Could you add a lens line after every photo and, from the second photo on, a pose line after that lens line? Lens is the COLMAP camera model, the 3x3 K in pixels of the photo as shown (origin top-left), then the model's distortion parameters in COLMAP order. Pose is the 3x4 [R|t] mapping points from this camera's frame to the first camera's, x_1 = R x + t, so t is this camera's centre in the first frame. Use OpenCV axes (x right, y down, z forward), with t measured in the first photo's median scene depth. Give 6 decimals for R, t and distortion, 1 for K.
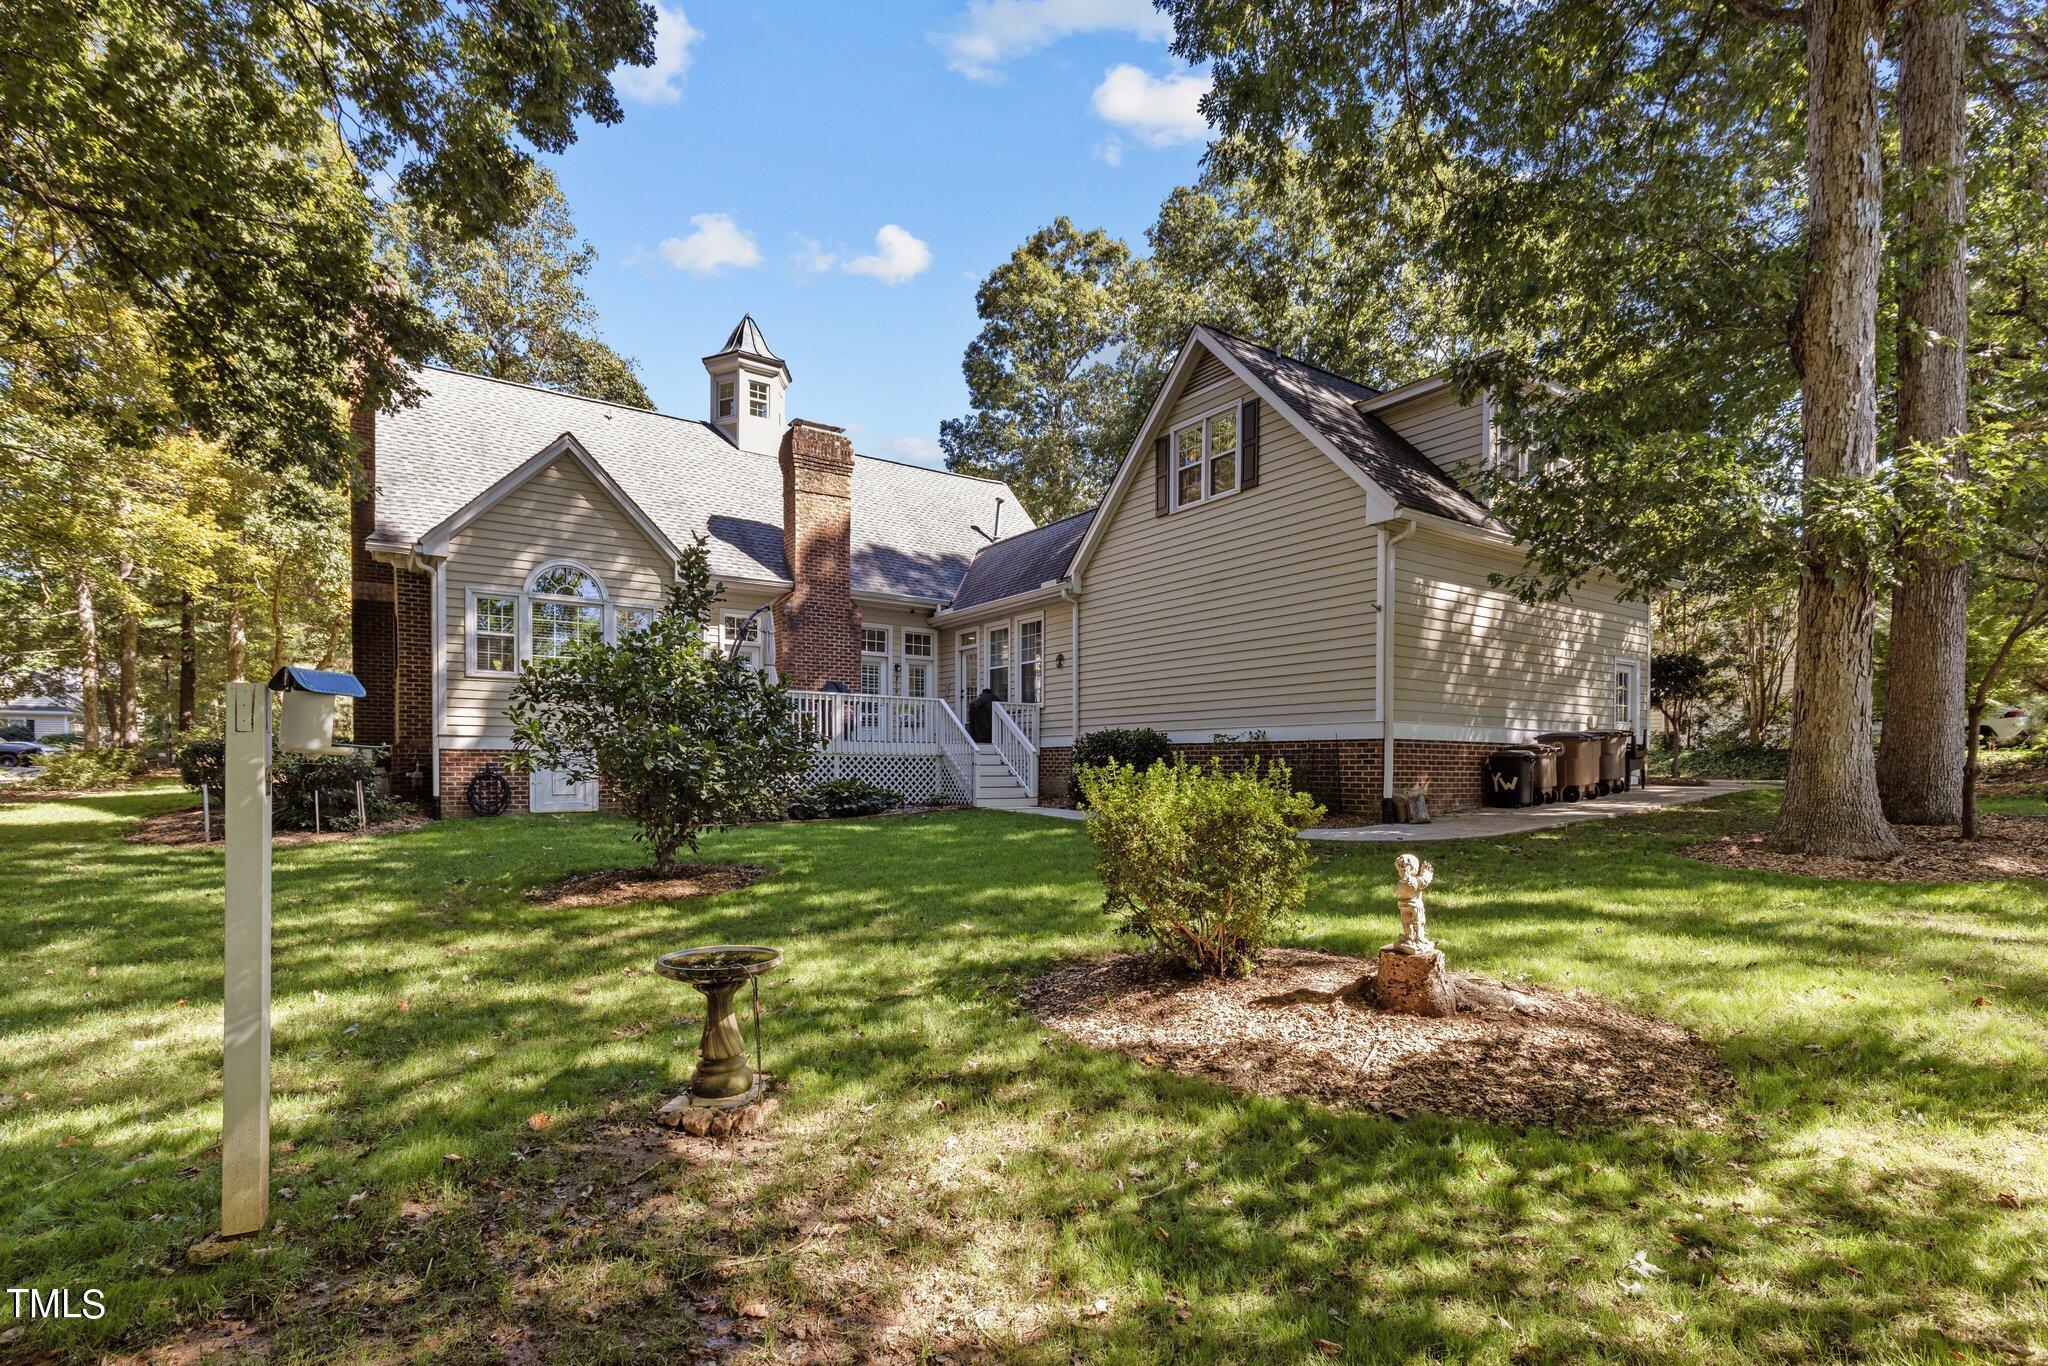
lens RADIAL K [[970.4, 0, 1023.3], [0, 970.4, 759.8], [0, 0, 1]] dist [0.014164, 0.000200]
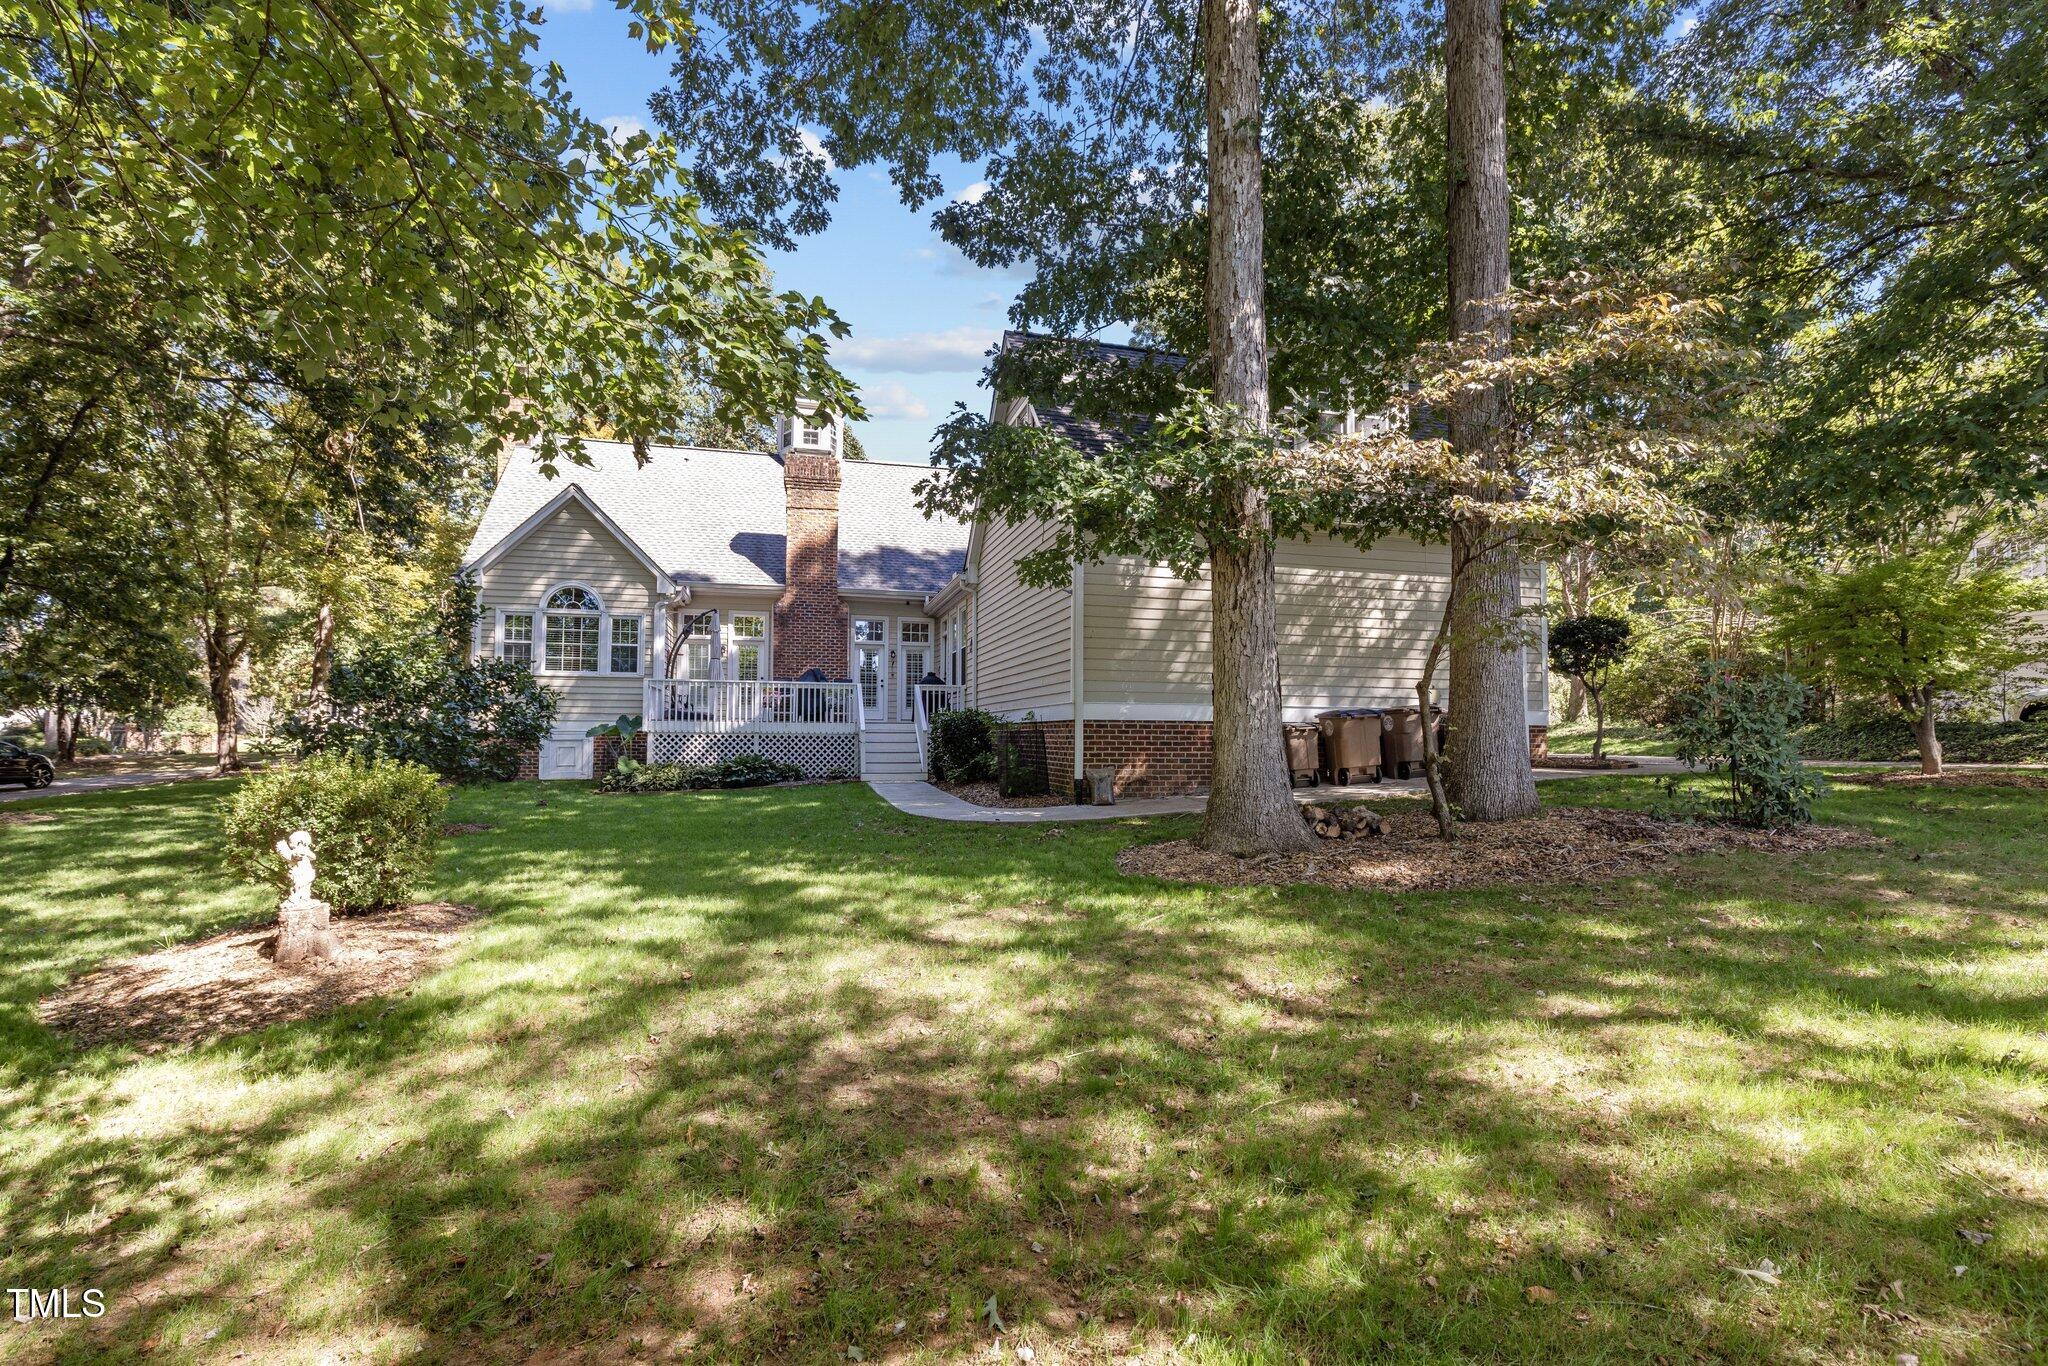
lens RADIAL K [[935.4, 0, 1021.3], [0, 935.4, 689.4], [0, 0, 1]] dist [0.024287, -0.000106]
pose [[0.938721, -0.017363, -0.344241, 0.496158], [0.002219, 0.999014, -0.044339, -0.007827], [0.344671, 0.040858, 0.937834, 0.050584]]
